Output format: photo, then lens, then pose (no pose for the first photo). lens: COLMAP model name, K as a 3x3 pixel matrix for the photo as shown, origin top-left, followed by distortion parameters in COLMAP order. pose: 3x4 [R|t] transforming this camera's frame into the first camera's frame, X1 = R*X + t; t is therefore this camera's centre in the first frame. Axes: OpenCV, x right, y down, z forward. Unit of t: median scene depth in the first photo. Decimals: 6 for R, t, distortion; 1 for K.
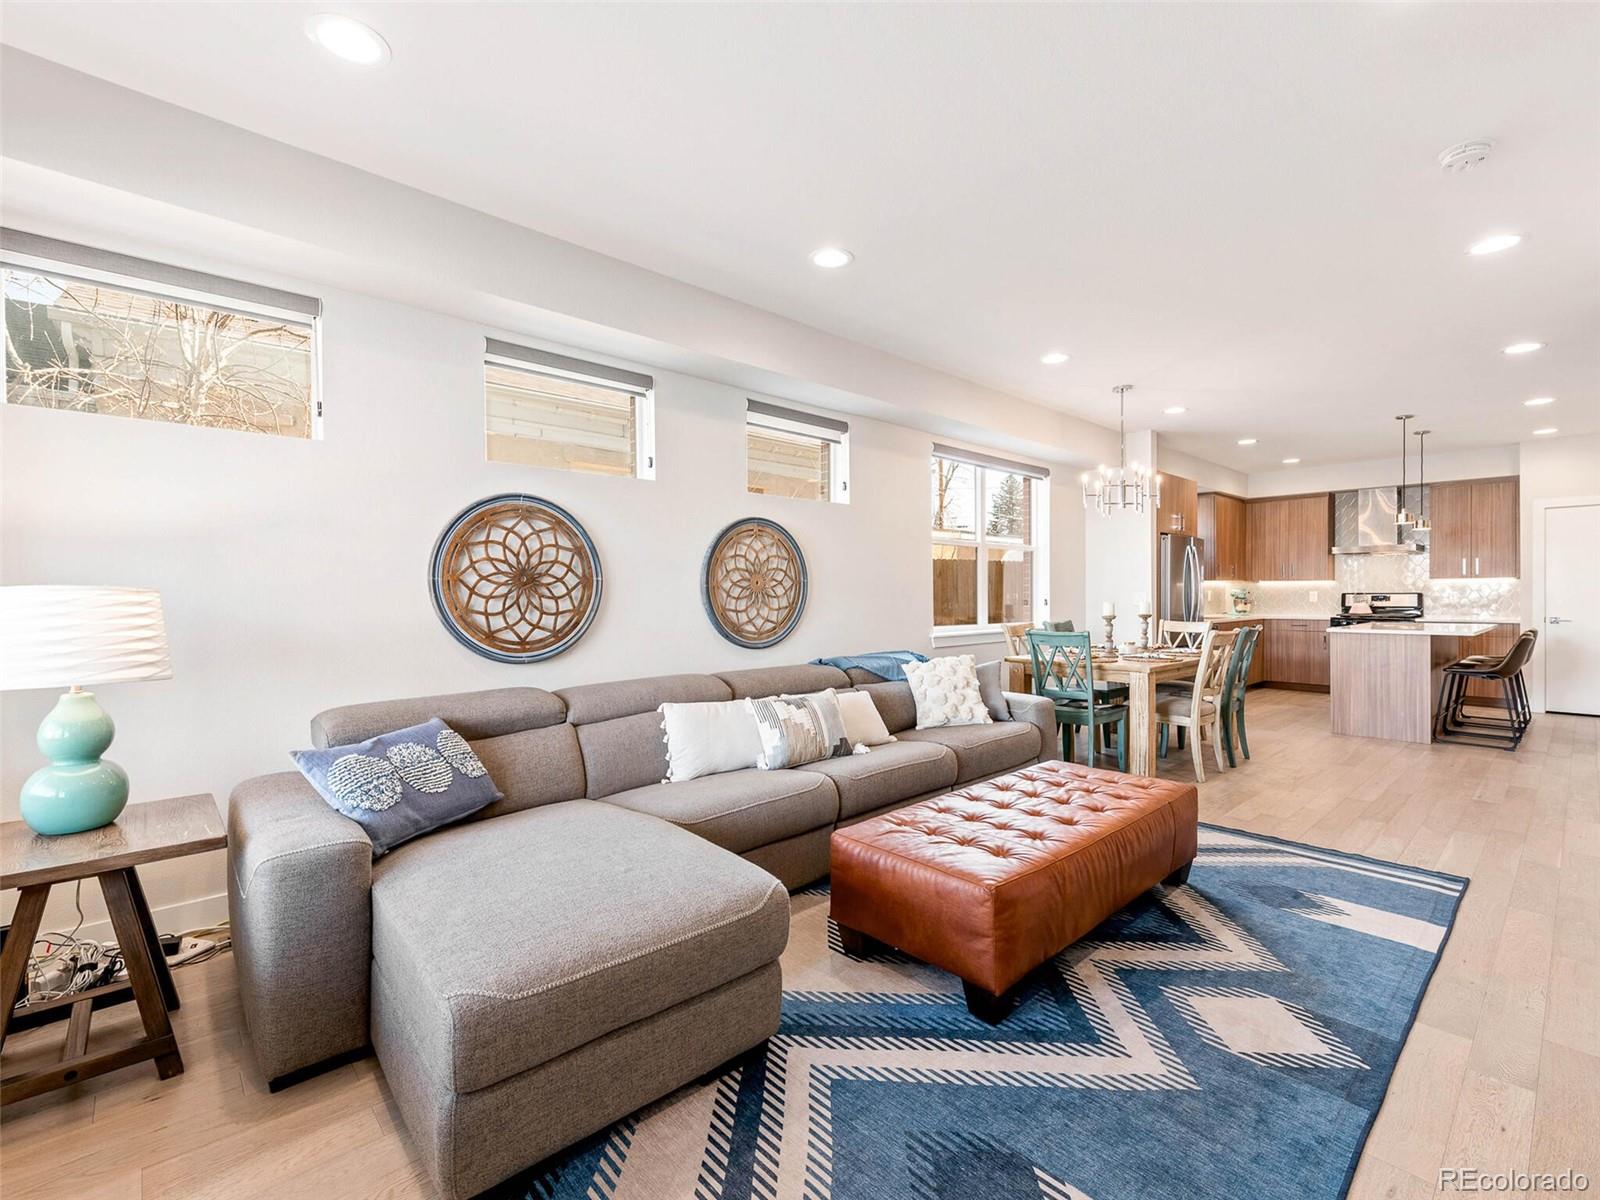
lens RADIAL K [[707.1, 0, 797.0], [0, 707.1, 601.4], [0, 0, 1]] dist [0.013612, -0.004770]
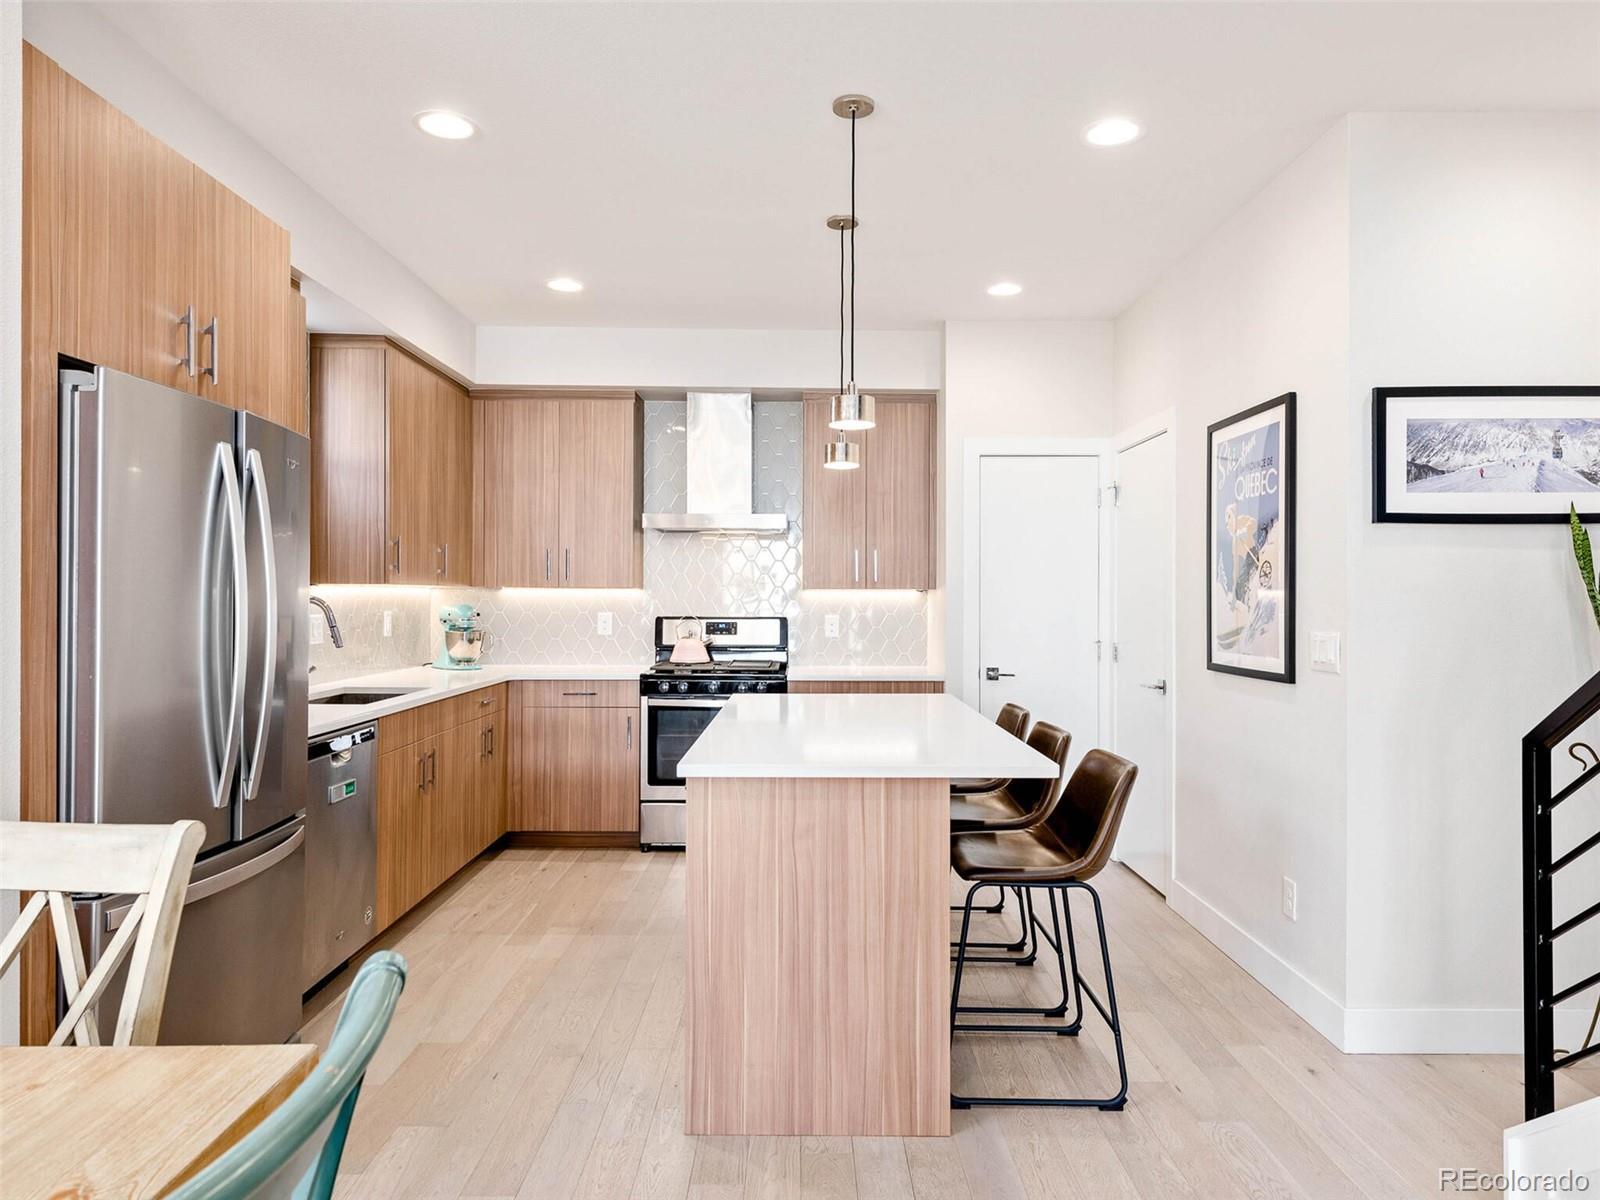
lens RADIAL K [[1035.2, 0, 804.6], [0, 1035.2, 599.8], [0, 0, 1]] dist [0.029389, -0.004087]
pose [[0.665867, 0.007611, 0.746032, 0.699377], [-0.000288, 0.999951, -0.009944, -0.033541], [-0.746071, 0.006406, 0.665836, 1.021858]]
